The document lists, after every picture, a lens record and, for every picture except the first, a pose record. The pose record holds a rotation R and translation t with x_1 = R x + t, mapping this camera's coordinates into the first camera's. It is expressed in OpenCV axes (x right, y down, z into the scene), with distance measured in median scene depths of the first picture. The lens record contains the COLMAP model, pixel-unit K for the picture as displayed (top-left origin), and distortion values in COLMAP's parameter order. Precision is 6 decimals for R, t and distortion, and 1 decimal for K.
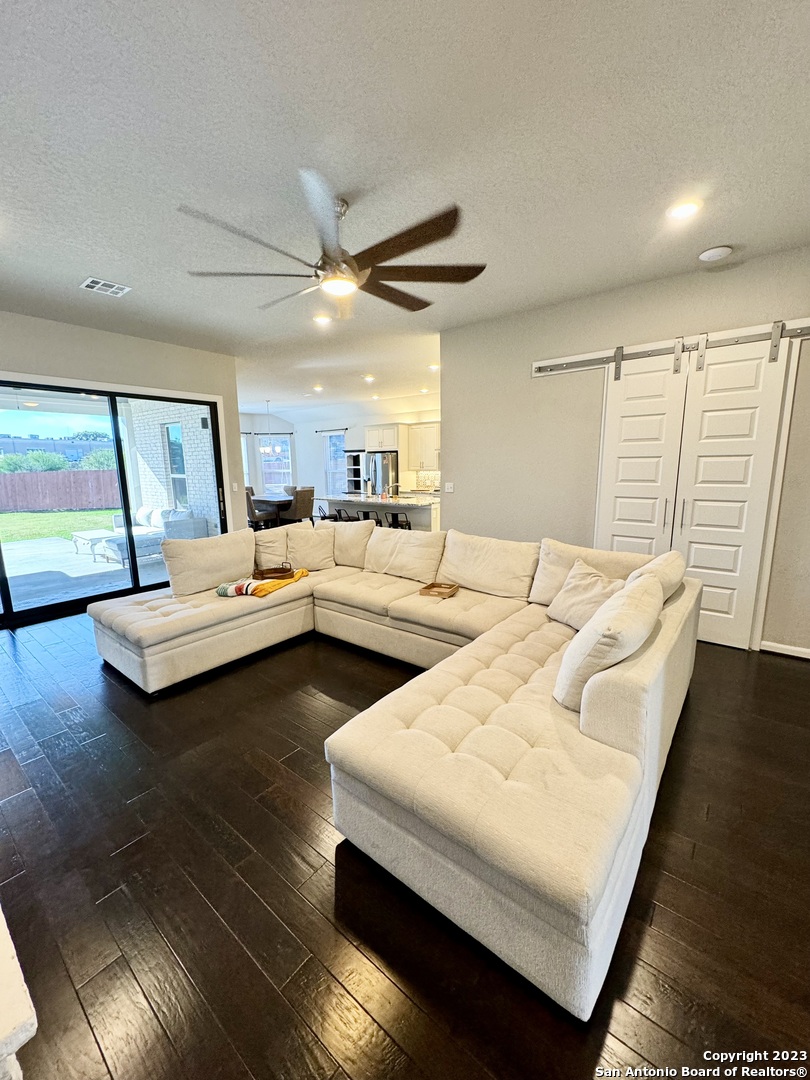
lens RADIAL K [[436.9, 0, 394.7], [0, 436.9, 540.8], [0, 0, 1]] dist [-0.001606, -0.000086]
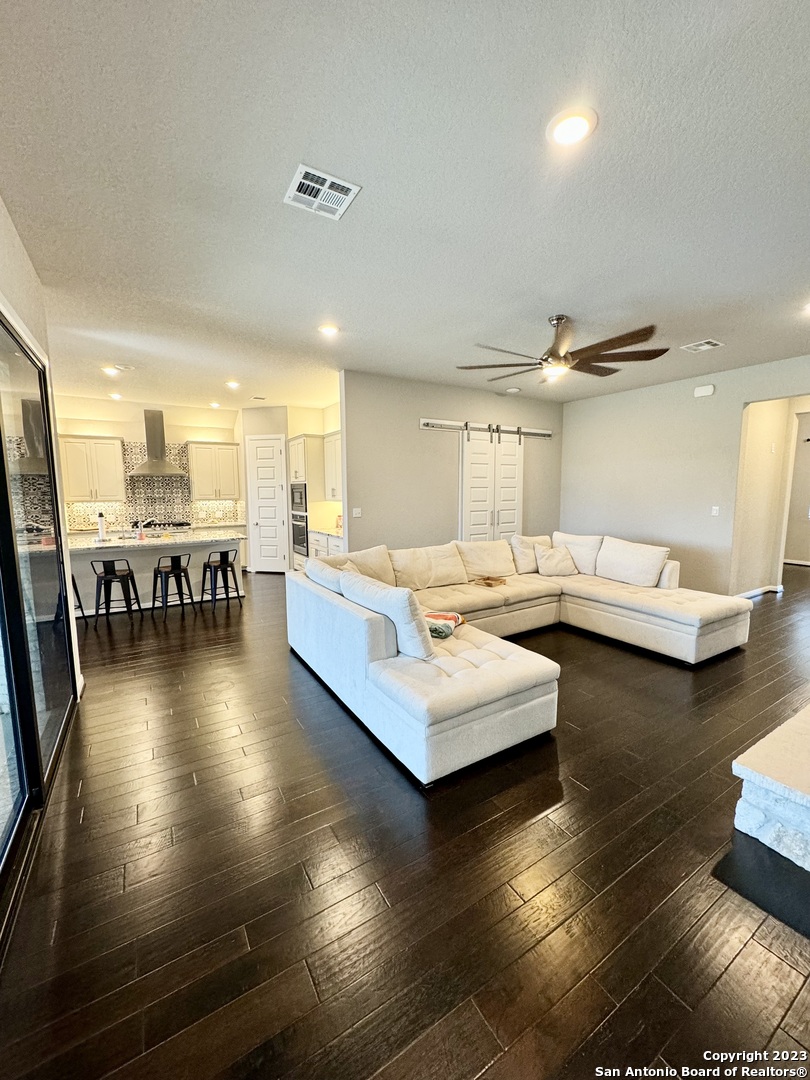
lens RADIAL K [[426.6, 0, 406.3], [0, 426.6, 539.8], [0, 0, 1]] dist [-0.004954, -0.000068]
pose [[0.328606, -0.099546, 0.939207, -1.144785], [0.168295, 0.984687, 0.045484, -0.114071], [-0.929352, 0.143118, 0.340327, 0.729743]]
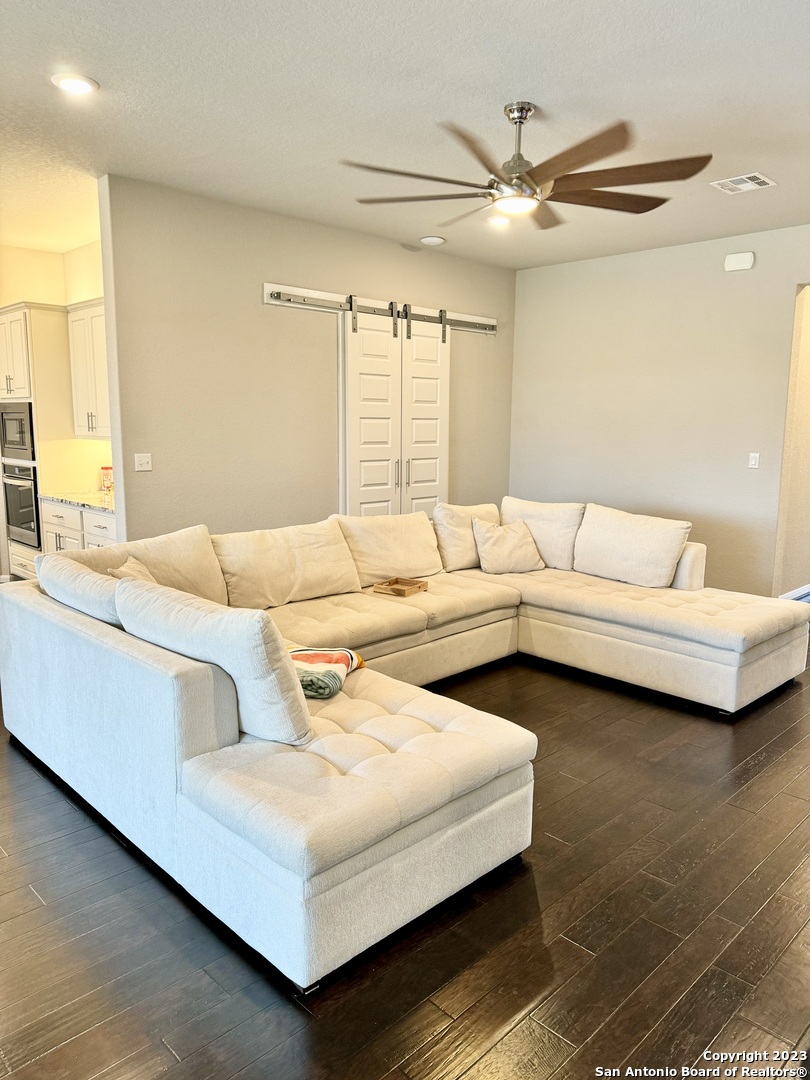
lens RADIAL K [[752.1, 0, 409.1], [0, 752.1, 542.0], [0, 0, 1]] dist [0.129008, -0.207378]
pose [[0.110017, -0.142297, 0.983691, -1.109686], [0.165692, 0.978476, 0.123011, -0.117522], [-0.980022, 0.149456, 0.131226, 0.755742]]
